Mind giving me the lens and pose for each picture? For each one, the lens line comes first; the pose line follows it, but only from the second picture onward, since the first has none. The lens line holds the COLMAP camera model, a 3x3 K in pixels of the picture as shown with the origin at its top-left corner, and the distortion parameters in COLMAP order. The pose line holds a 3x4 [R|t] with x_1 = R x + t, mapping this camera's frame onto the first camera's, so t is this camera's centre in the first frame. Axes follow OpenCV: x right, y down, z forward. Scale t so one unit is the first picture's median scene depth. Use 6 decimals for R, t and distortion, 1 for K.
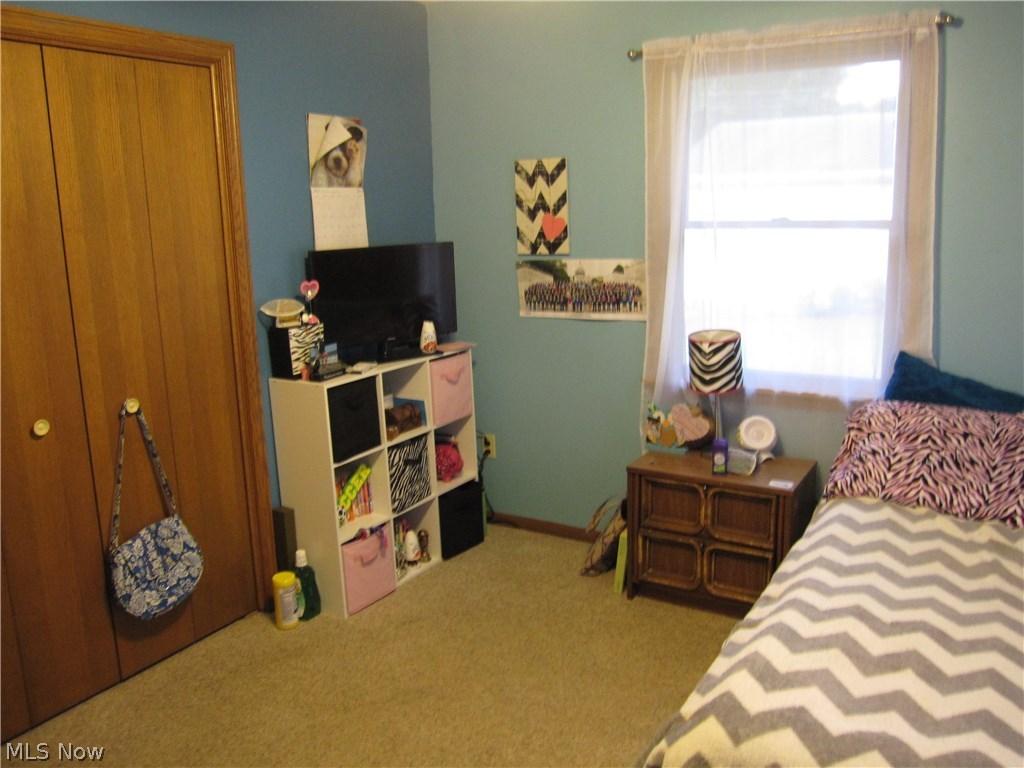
lens RADIAL K [[841.1, 0, 512.0], [0, 841.1, 384.0], [0, 0, 1]] dist [-0.067520, 0.019286]
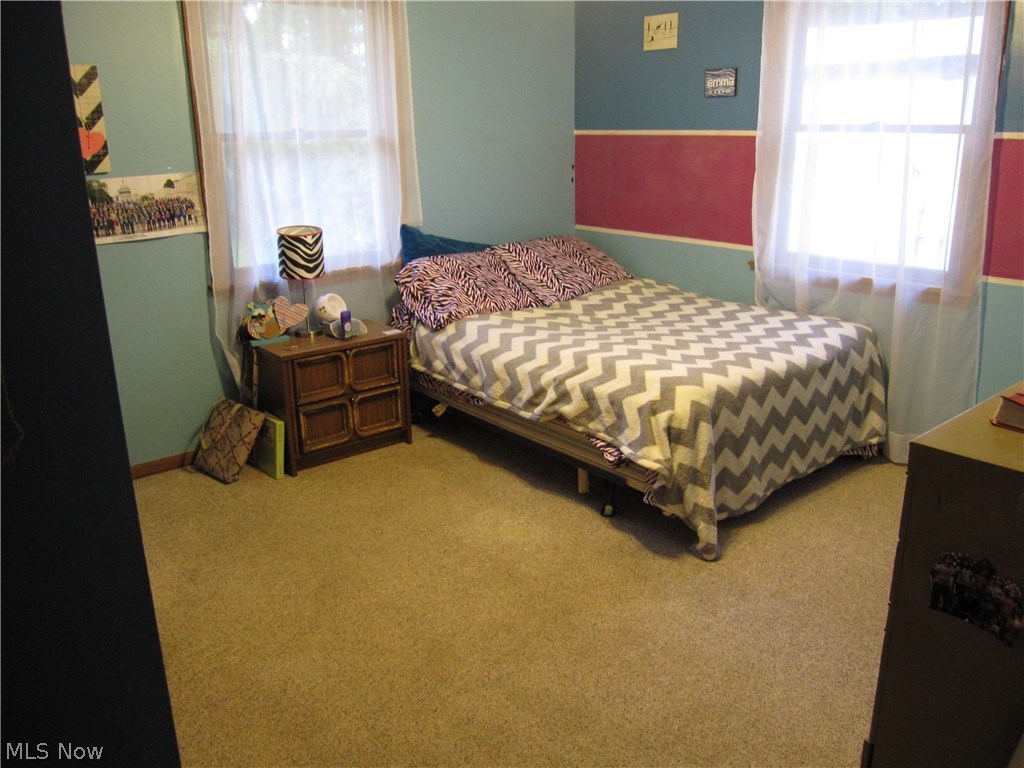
lens RADIAL K [[841.1, 0, 512.0], [0, 841.1, 384.0], [0, 0, 1]] dist [-0.067520, 0.019286]
pose [[0.326900, -0.257745, 0.909233, -0.701297], [0.203069, 0.958775, 0.198779, -0.021993], [-0.922984, 0.119656, 0.365764, 0.292223]]
